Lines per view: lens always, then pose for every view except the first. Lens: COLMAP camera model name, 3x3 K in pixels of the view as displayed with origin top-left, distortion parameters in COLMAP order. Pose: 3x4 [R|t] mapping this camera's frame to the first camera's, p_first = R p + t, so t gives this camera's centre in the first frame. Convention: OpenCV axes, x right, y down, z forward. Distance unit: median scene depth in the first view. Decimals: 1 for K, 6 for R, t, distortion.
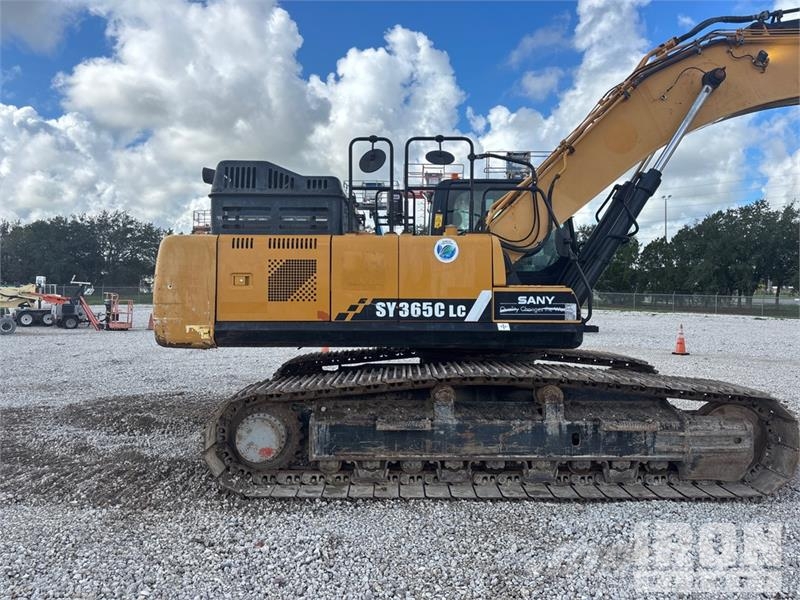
lens RADIAL K [[613.2, 0, 411.2], [0, 613.2, 289.1], [0, 0, 1]] dist [0.048678, -0.058559]
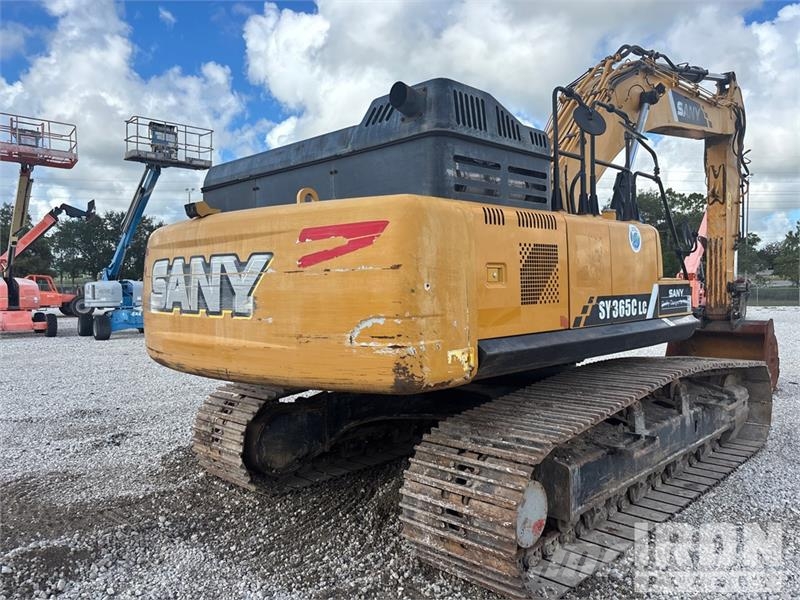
lens RADIAL K [[613.2, 0, 388.3], [0, 613.2, 295.3], [0, 0, 1]] dist [0.048678, -0.058559]
pose [[0.701141, -0.028409, 0.712457, -0.818427], [0.012042, 0.999535, 0.028006, -0.011588], [-0.712921, -0.011057, 0.701157, 0.634459]]
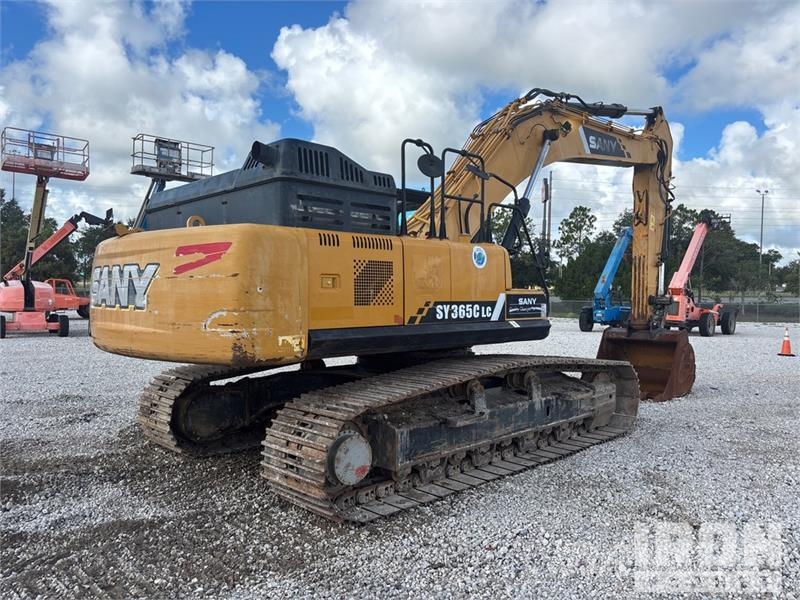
lens RADIAL K [[613.2, 0, 398.0], [0, 613.2, 299.2], [0, 0, 1]] dist [0.048678, -0.058559]
pose [[0.718070, -0.008011, 0.695925, -0.818382], [-0.005964, 0.999826, 0.017663, -0.006142], [-0.695946, -0.016834, 0.717897, 0.307820]]
